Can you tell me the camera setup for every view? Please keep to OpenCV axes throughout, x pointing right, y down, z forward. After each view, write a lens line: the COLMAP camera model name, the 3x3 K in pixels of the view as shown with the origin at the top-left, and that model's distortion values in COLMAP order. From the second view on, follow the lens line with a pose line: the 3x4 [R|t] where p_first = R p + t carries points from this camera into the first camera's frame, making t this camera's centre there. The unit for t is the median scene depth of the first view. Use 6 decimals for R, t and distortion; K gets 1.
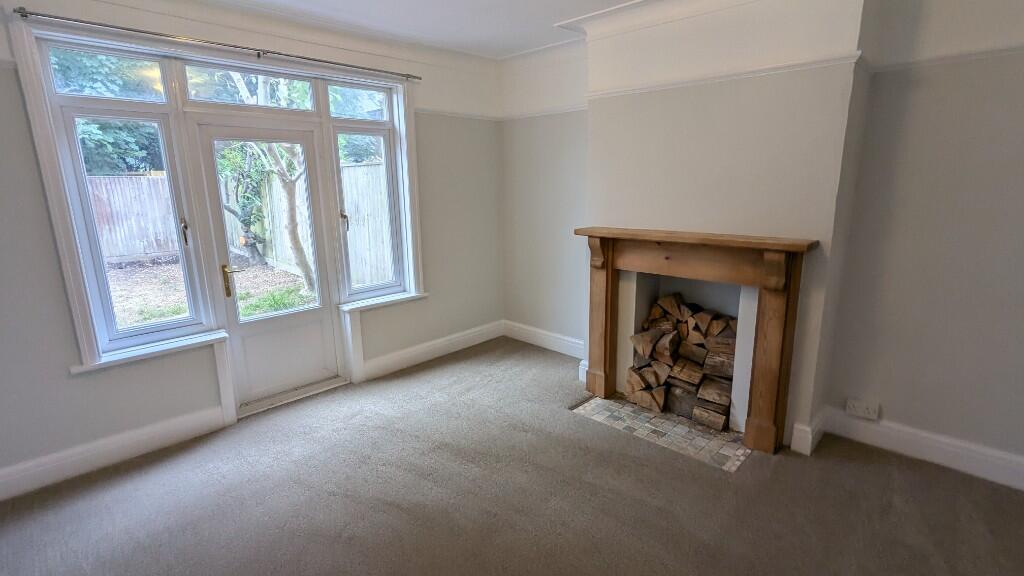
lens RADIAL K [[483.5, 0, 512.0], [0, 483.5, 288.0], [0, 0, 1]] dist [0.000866, -0.000303]
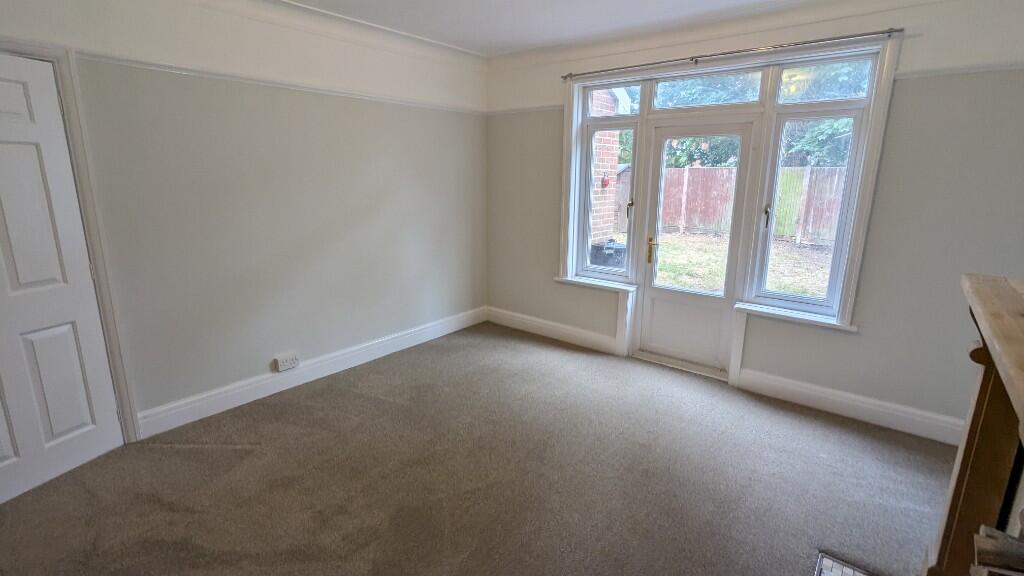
lens RADIAL K [[483.5, 0, 512.0], [0, 483.5, 288.0], [0, 0, 1]] dist [0.000866, -0.000303]
pose [[0.082939, 0.243774, -0.966279, 0.582199], [-0.227122, 0.948726, 0.219851, -0.109388], [0.970328, 0.201229, 0.134053, 0.459863]]
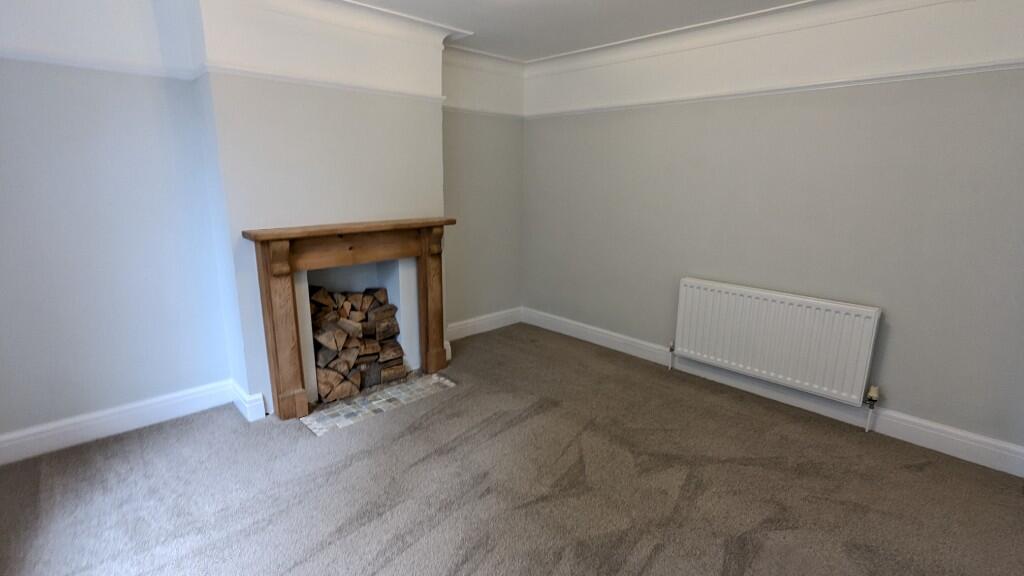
lens RADIAL K [[483.5, 0, 512.0], [0, 483.5, 288.0], [0, 0, 1]] dist [0.000866, -0.000303]
pose [[0.040111, -0.216733, 0.975407, -0.677496], [0.204753, 0.957259, 0.204281, -0.115100], [-0.977991, 0.191524, 0.082773, 0.537685]]
